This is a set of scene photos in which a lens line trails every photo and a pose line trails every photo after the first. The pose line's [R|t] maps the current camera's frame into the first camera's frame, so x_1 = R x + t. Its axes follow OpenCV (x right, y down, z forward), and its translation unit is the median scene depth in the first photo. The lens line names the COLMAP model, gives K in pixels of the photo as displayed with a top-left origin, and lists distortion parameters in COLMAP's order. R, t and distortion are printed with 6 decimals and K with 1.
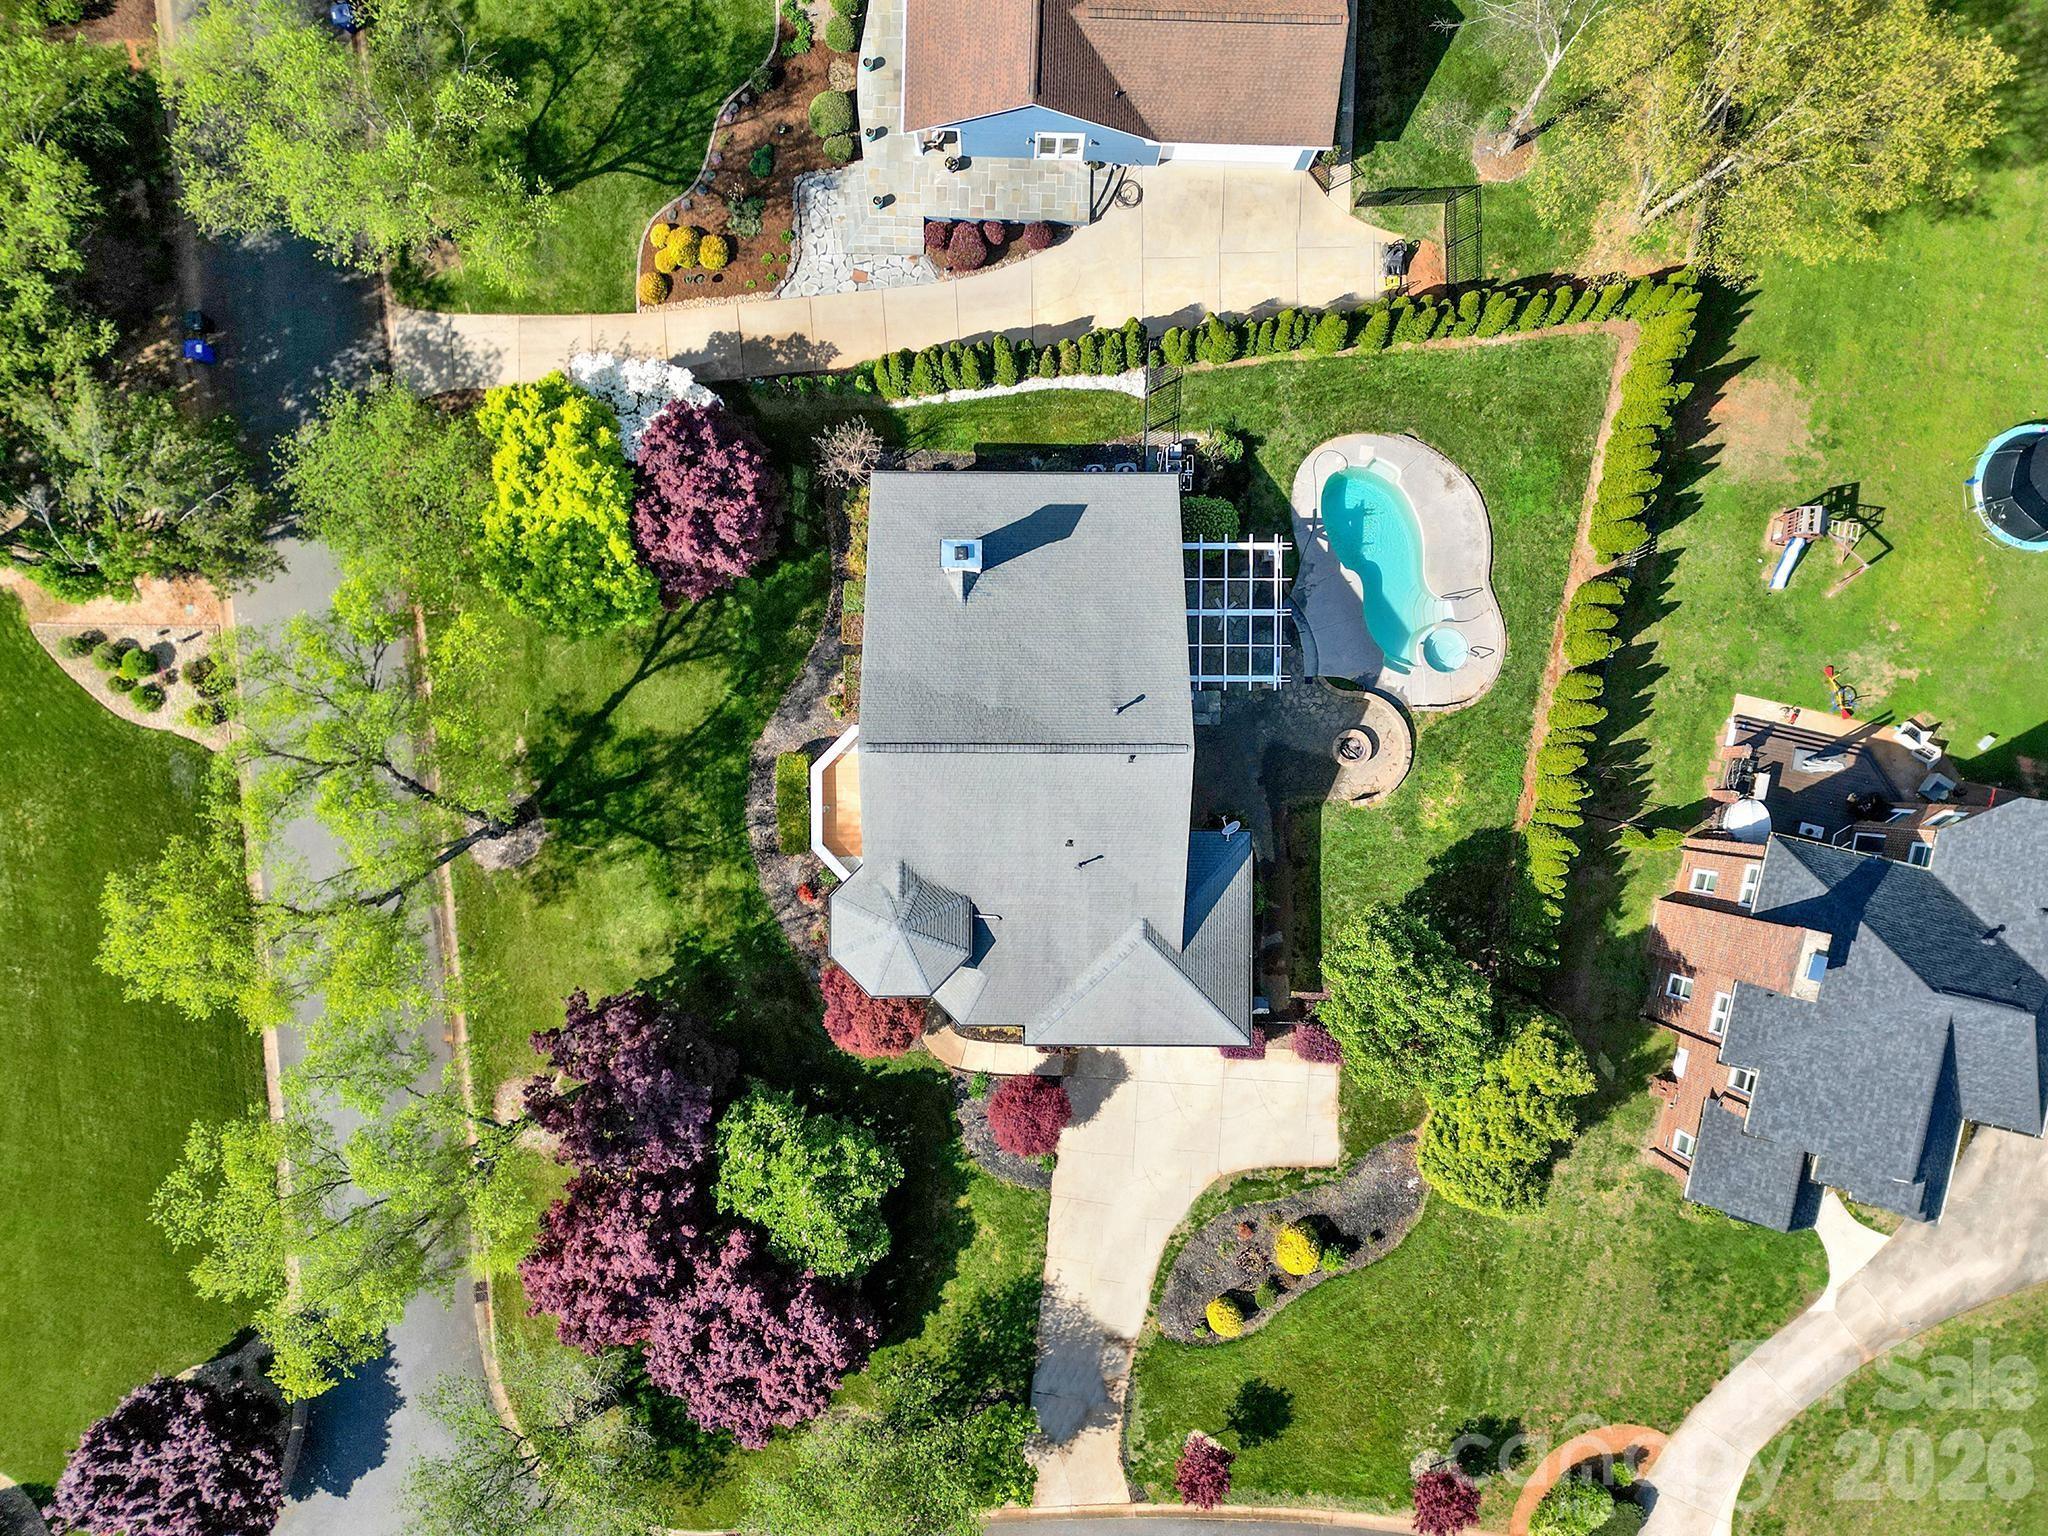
lens RADIAL K [[1506.2, 0, 1024.0], [0, 1506.2, 768.0], [0, 0, 1]] dist [0.082158, -0.003303]
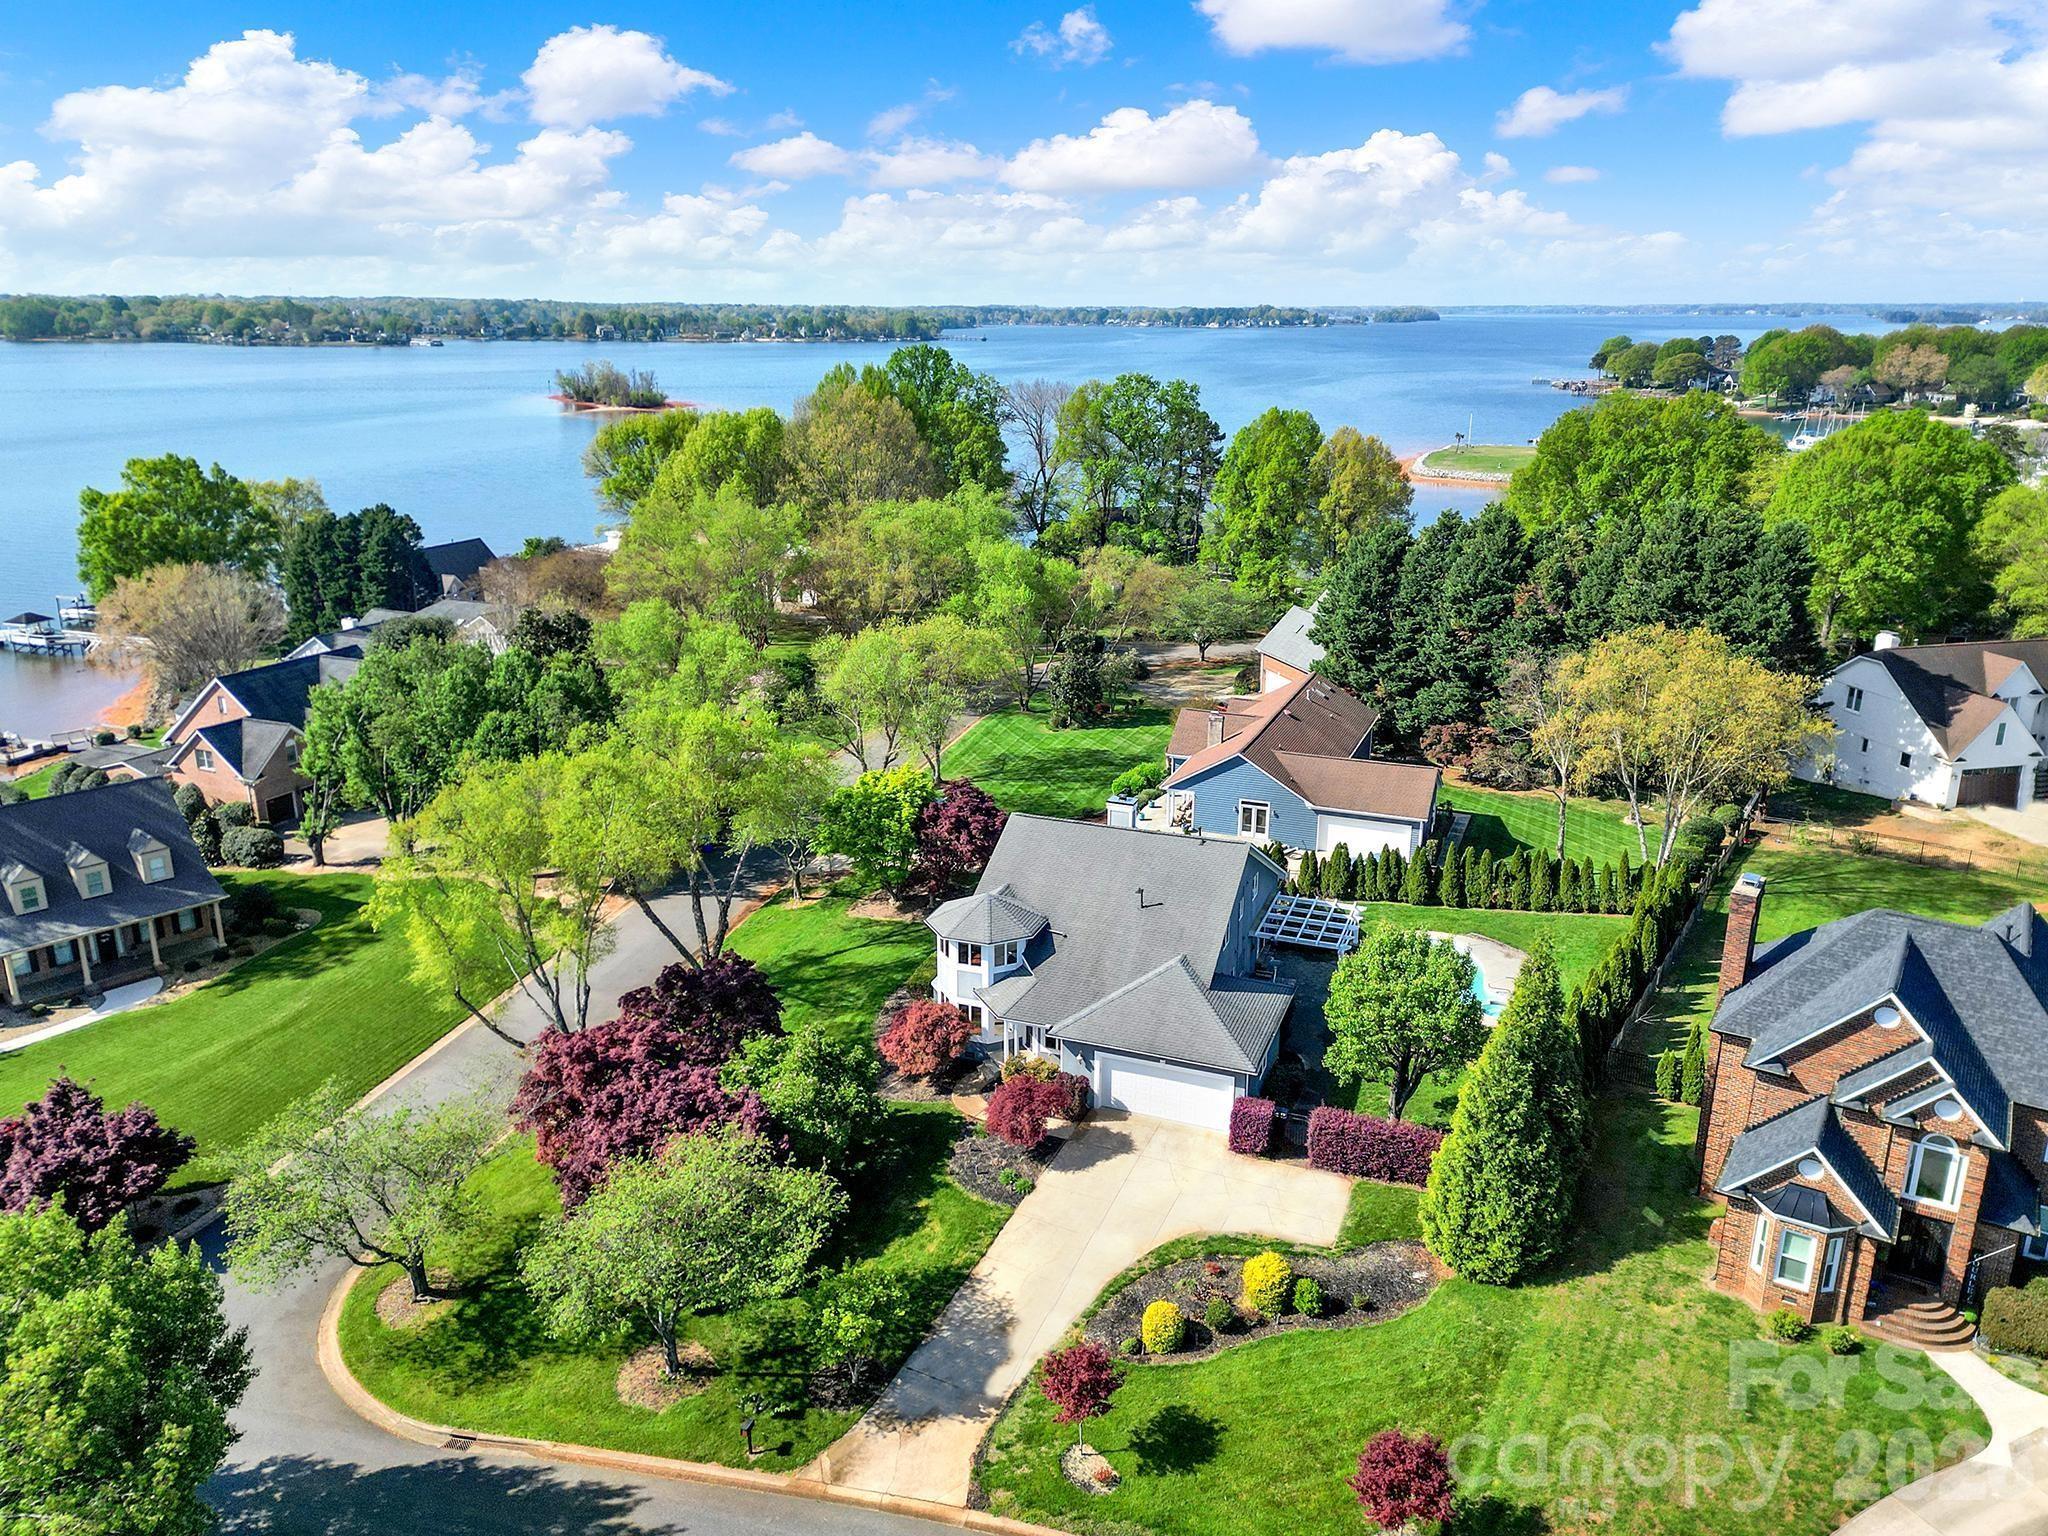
lens RADIAL K [[1506.2, 0, 1024.0], [0, 1506.2, 768.0], [0, 0, 1]] dist [0.082158, -0.003303]
pose [[0.939325, 0.093781, -0.329959, 0.306474], [-0.343019, 0.263362, -0.901653, 1.057022], [0.002341, 0.960128, 0.279551, 0.494537]]
